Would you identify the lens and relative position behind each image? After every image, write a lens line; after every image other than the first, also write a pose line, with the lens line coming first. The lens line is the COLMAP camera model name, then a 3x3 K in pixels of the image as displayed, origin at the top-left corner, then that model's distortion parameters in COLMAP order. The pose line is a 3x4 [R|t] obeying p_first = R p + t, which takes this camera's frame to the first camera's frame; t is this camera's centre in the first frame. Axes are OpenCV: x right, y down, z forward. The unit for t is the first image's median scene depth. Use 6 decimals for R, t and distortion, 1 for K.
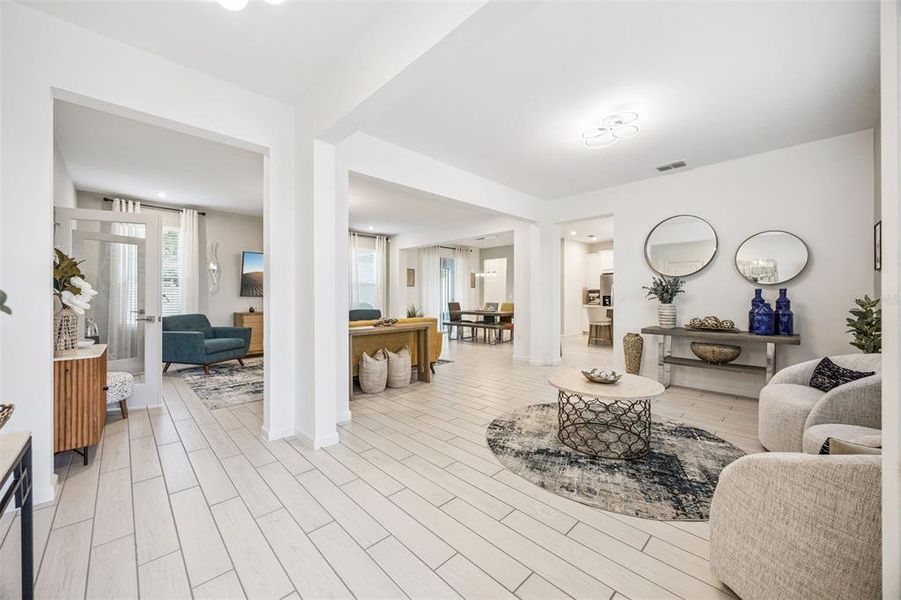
lens RADIAL K [[341.1, 0, 448.5], [0, 341.1, 298.0], [0, 0, 1]] dist [-0.004095, -0.000280]
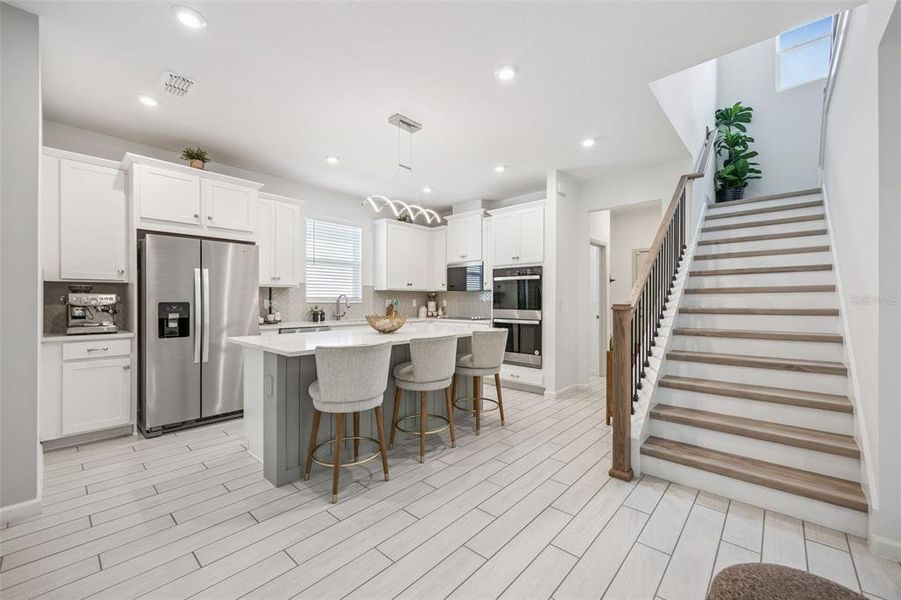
lens RADIAL K [[362.1, 0, 449.0], [0, 362.1, 299.8], [0, 0, 1]] dist [0.007240, -0.000677]
pose [[-0.061142, 0.003588, 0.998123, 0.293242], [0.003404, 0.999988, -0.003386, -0.017687], [-0.998123, 0.003191, -0.061154, 2.034963]]
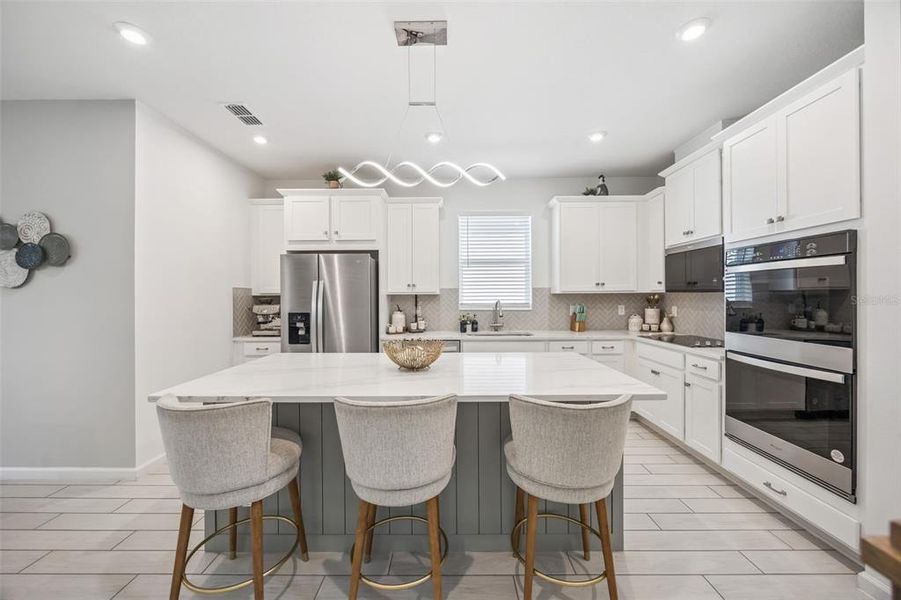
lens RADIAL K [[341.1, 0, 448.7], [0, 341.1, 296.4], [0, 0, 1]] dist [-0.004095, -0.000280]
pose [[0.700018, -0.002264, 0.714122, 0.850148], [0.008171, 0.999955, -0.004839, -0.053893], [-0.714079, 0.009223, 0.700005, 1.701527]]
